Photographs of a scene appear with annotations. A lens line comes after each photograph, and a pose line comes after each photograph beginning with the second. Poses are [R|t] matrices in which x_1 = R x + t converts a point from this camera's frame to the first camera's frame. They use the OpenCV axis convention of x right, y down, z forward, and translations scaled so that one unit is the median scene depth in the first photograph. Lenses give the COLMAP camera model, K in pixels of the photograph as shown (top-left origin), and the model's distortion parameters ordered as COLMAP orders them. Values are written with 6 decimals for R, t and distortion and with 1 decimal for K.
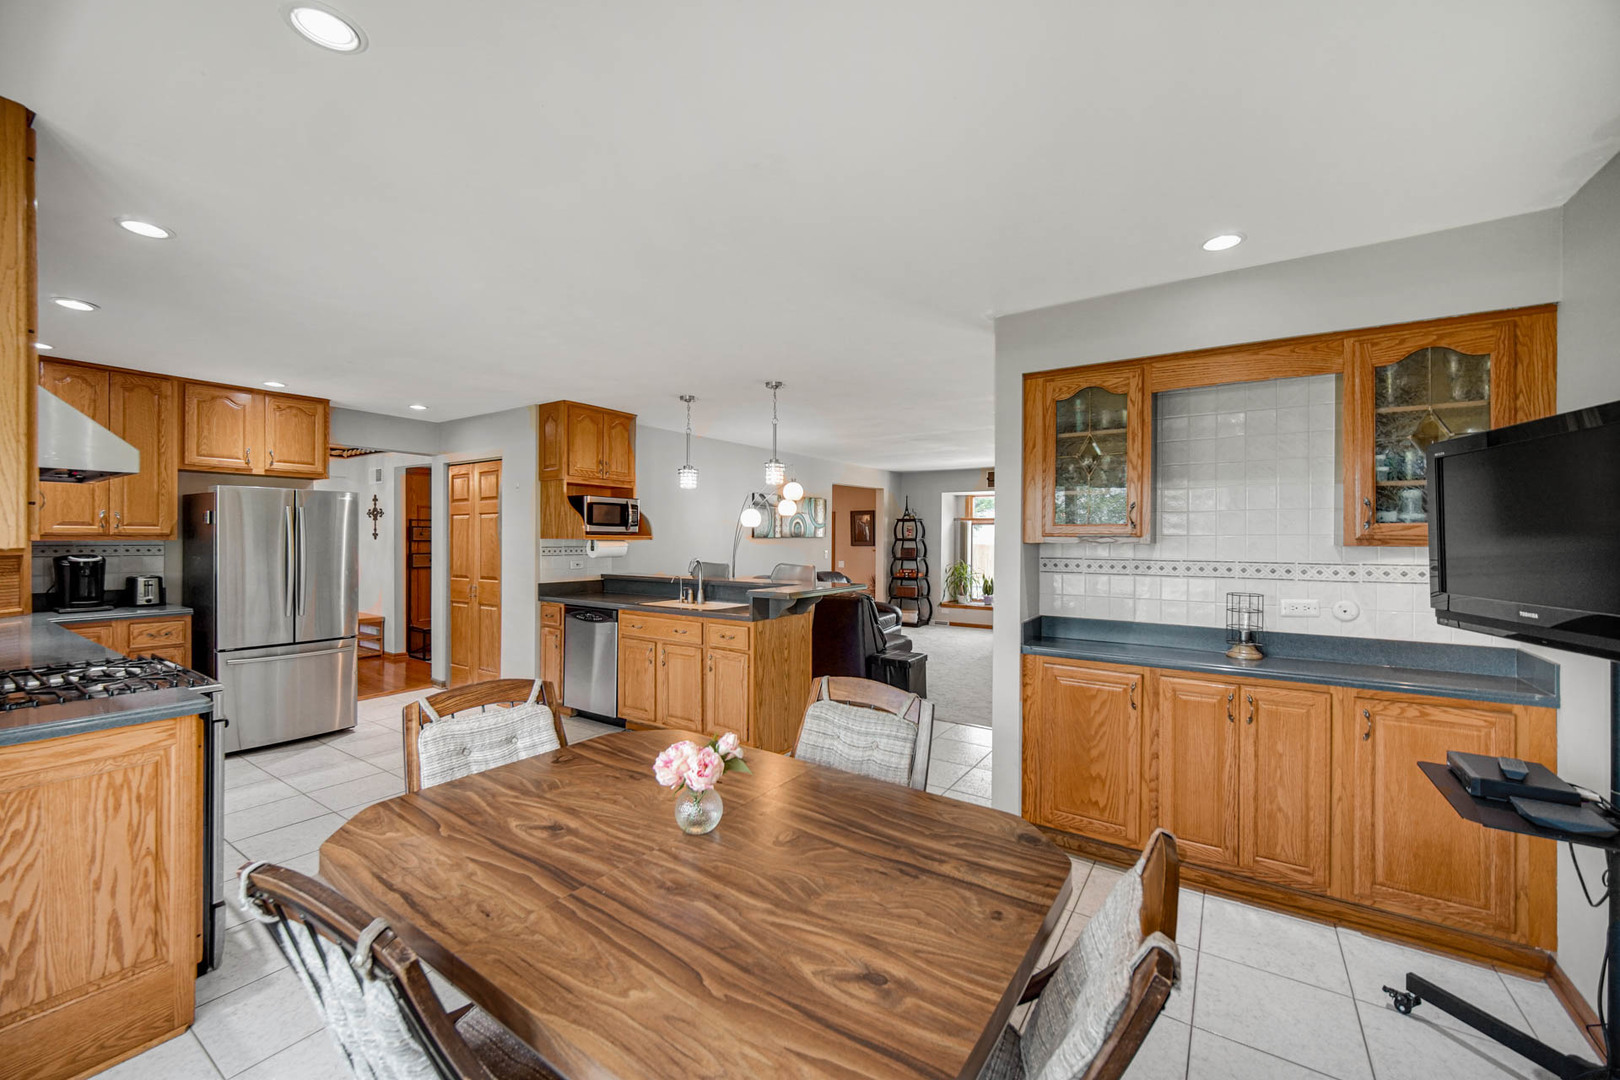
lens RADIAL K [[637.0, 0, 816.9], [0, 637.0, 536.9], [0, 0, 1]] dist [-0.002773, -0.000055]
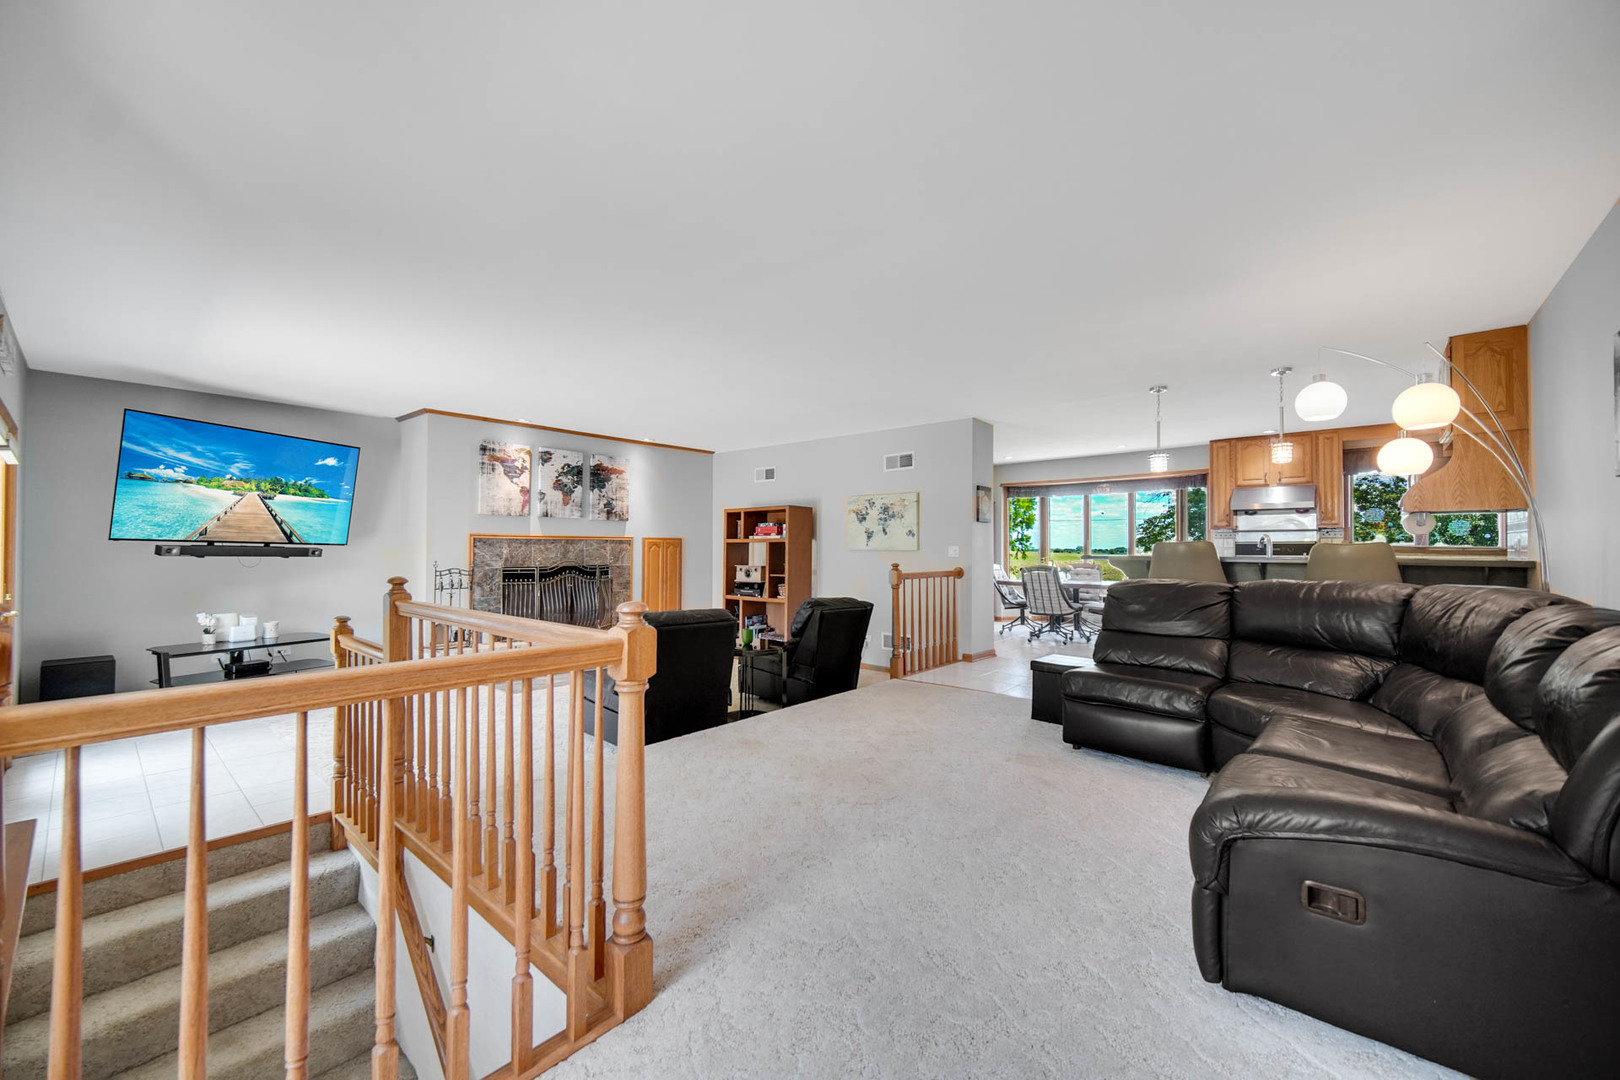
lens RADIAL K [[637.0, 0, 810.5], [0, 637.0, 539.0], [0, 0, 1]] dist [-0.002773, -0.000055]
pose [[-0.990923, -0.001205, 0.134426, 0.349691], [-0.002515, 0.999951, -0.009579, 0.050580], [-0.134408, -0.009830, -0.990877, 1.900354]]
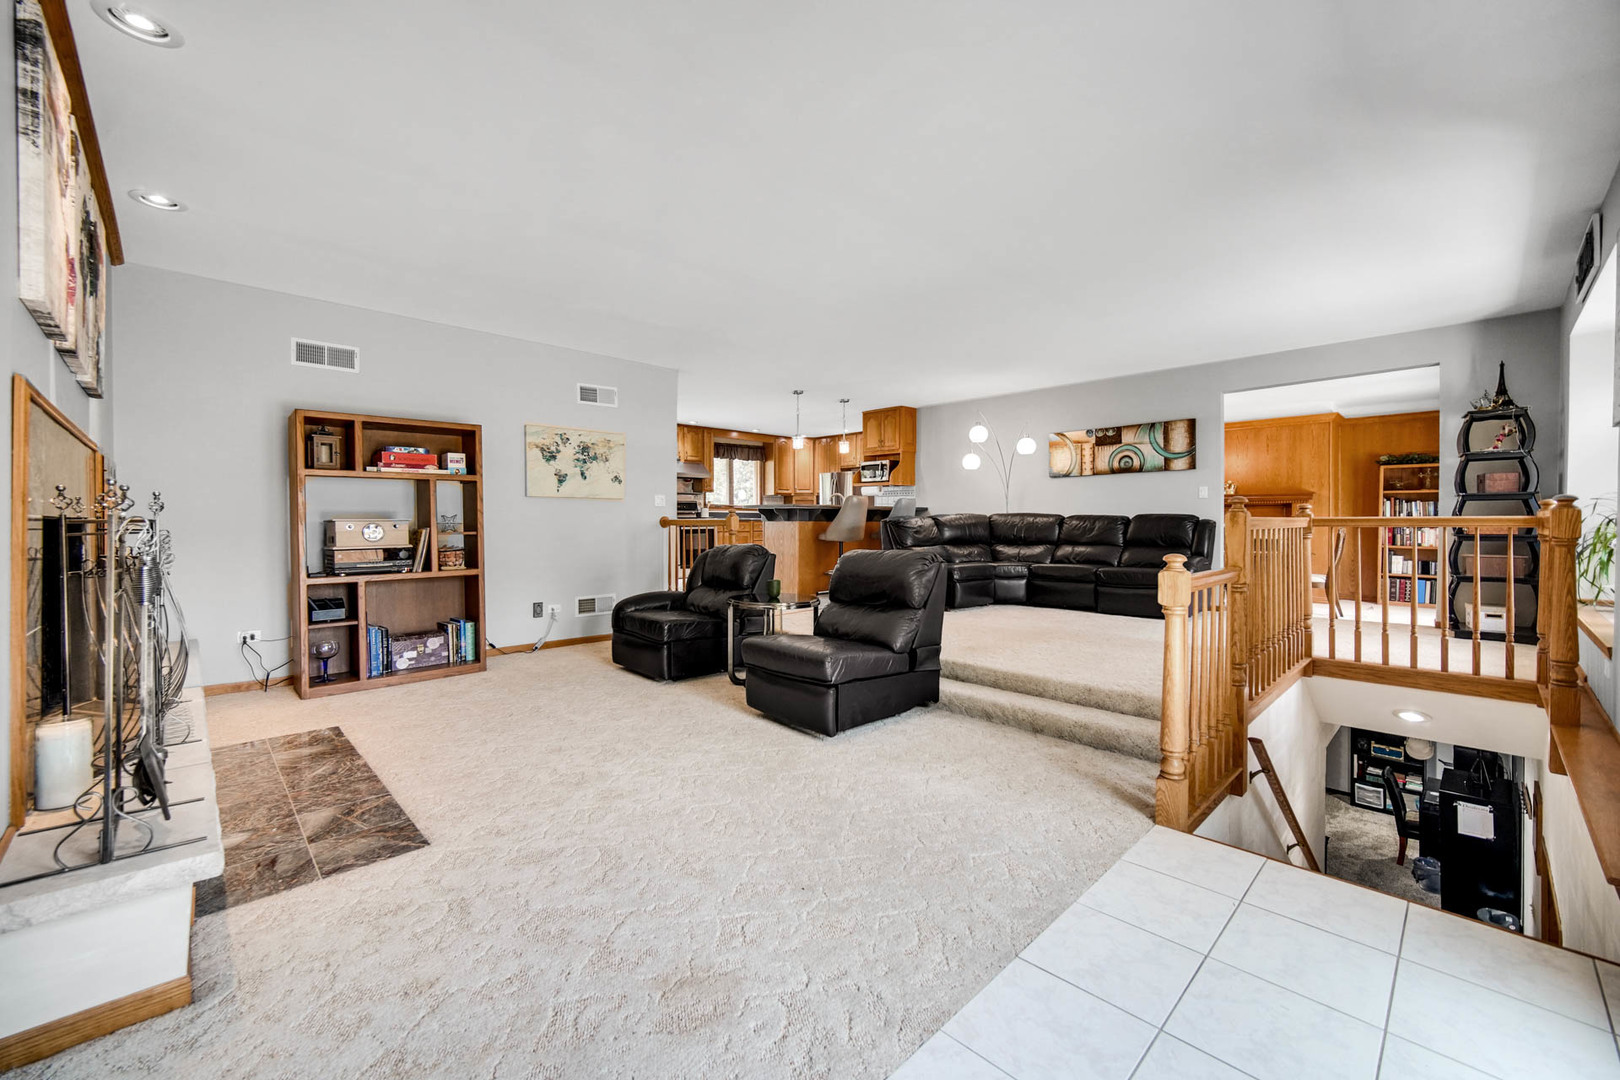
lens RADIAL K [[637.0, 0, 808.4], [0, 637.0, 528.4], [0, 0, 1]] dist [-0.002773, -0.000055]
pose [[-0.206144, 0.008087, -0.978488, 1.396329], [0.001269, 0.999967, 0.007997, 0.106417], [0.978521, 0.000407, -0.206147, 1.160364]]
